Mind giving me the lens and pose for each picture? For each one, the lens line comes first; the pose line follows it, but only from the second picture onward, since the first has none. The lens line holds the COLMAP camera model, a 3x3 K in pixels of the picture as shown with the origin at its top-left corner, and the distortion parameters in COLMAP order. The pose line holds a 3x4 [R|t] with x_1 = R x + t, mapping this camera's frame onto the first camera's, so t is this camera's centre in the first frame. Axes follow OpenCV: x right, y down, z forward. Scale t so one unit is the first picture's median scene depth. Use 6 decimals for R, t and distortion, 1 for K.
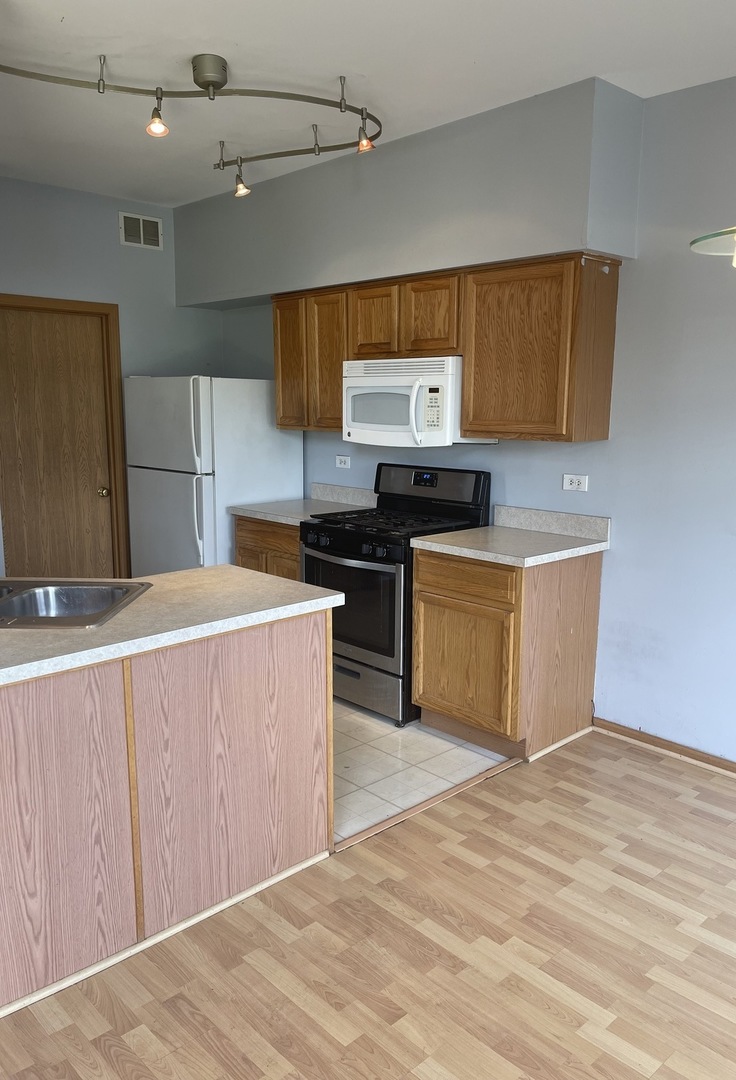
lens RADIAL K [[813.1, 0, 368.0], [0, 813.1, 540.0], [0, 0, 1]] dist [0.056863, -0.078634]
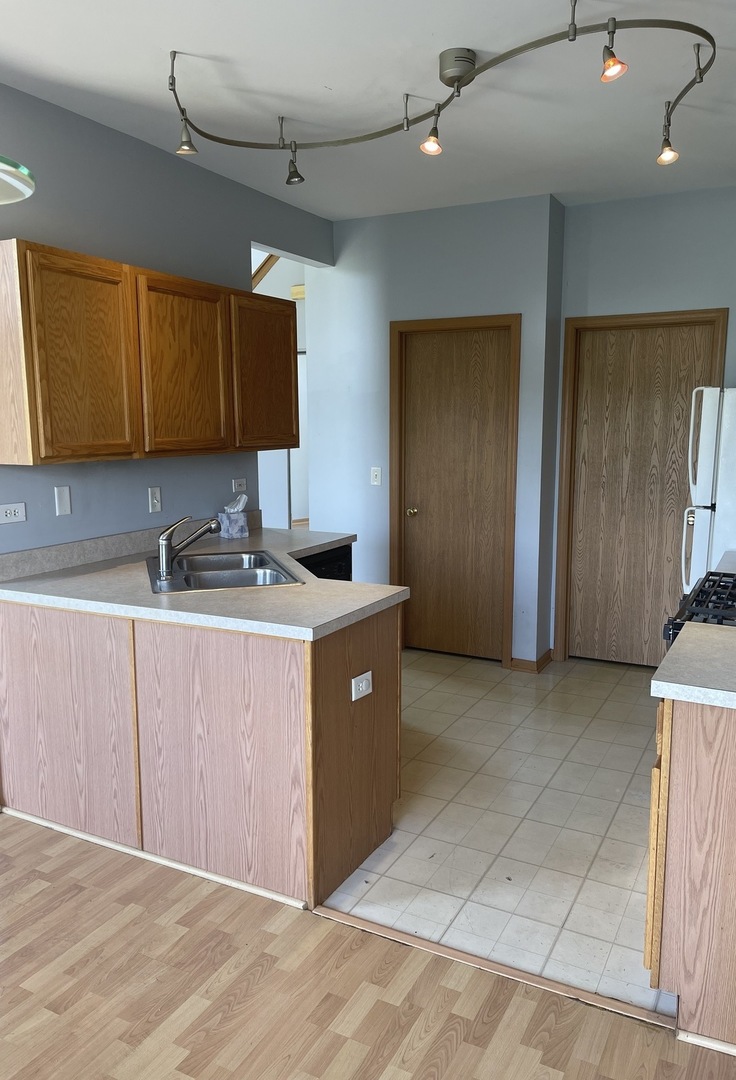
lens RADIAL K [[813.1, 0, 368.0], [0, 813.1, 540.0], [0, 0, 1]] dist [0.056863, -0.078634]
pose [[0.323270, 0.132947, -0.936921, 0.626786], [-0.156549, 0.983953, 0.085606, -0.089868], [0.933268, 0.119000, 0.338895, 0.565062]]
